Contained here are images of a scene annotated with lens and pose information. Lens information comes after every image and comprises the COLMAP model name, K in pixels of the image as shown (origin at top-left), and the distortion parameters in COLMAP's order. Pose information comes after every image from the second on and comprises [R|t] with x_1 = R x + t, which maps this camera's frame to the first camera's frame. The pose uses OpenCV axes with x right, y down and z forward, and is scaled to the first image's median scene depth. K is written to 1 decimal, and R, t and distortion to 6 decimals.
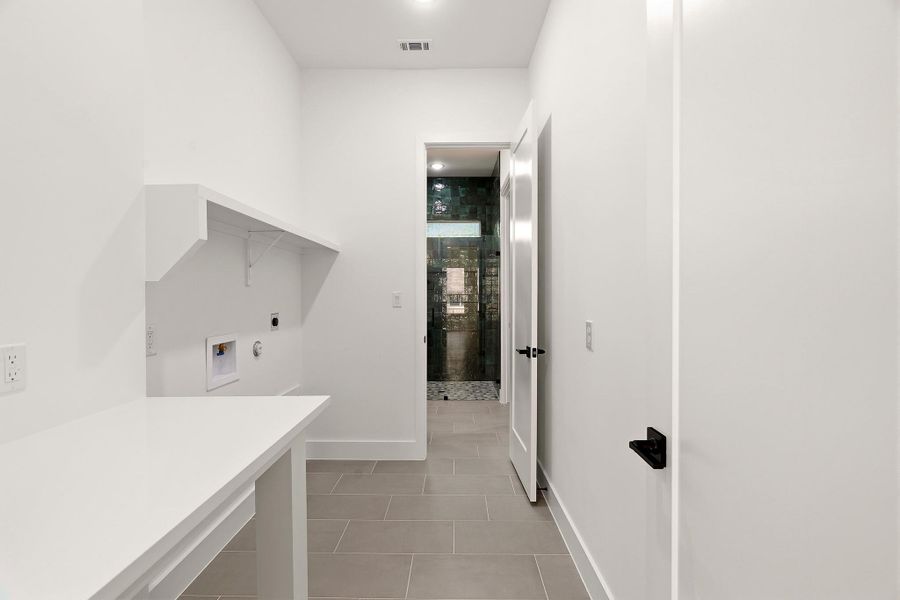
lens RADIAL K [[412.0, 0, 445.7], [0, 412.0, 298.3], [0, 0, 1]] dist [-0.000065, 0.000414]
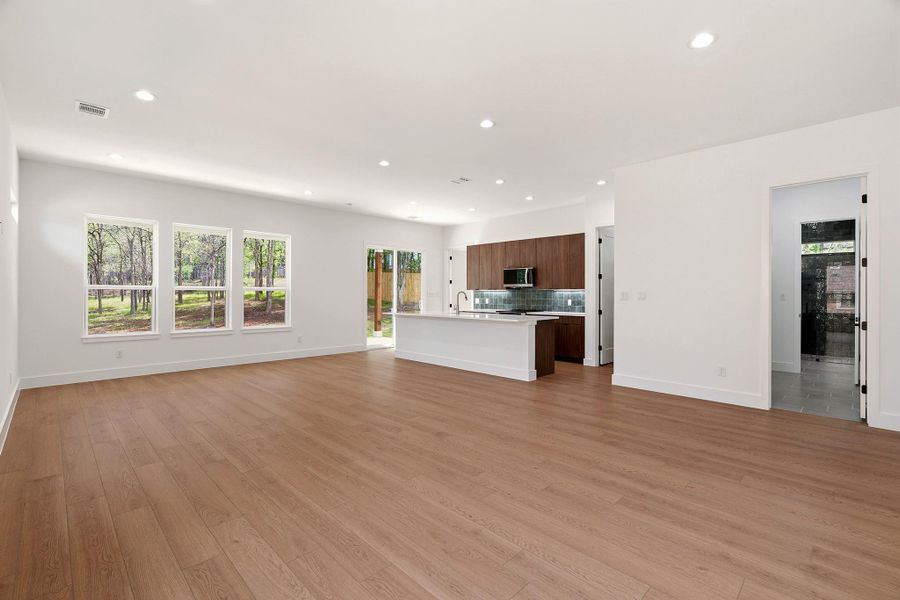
lens RADIAL K [[404.5, 0, 446.6], [0, 404.5, 298.3], [0, 0, 1]] dist [-0.001548, -0.000090]
pose [[0.720400, 0.009995, -0.693487, 0.041379], [-0.008373, 0.999949, 0.005714, 0.008569], [0.693508, 0.001690, 0.720447, -0.899186]]
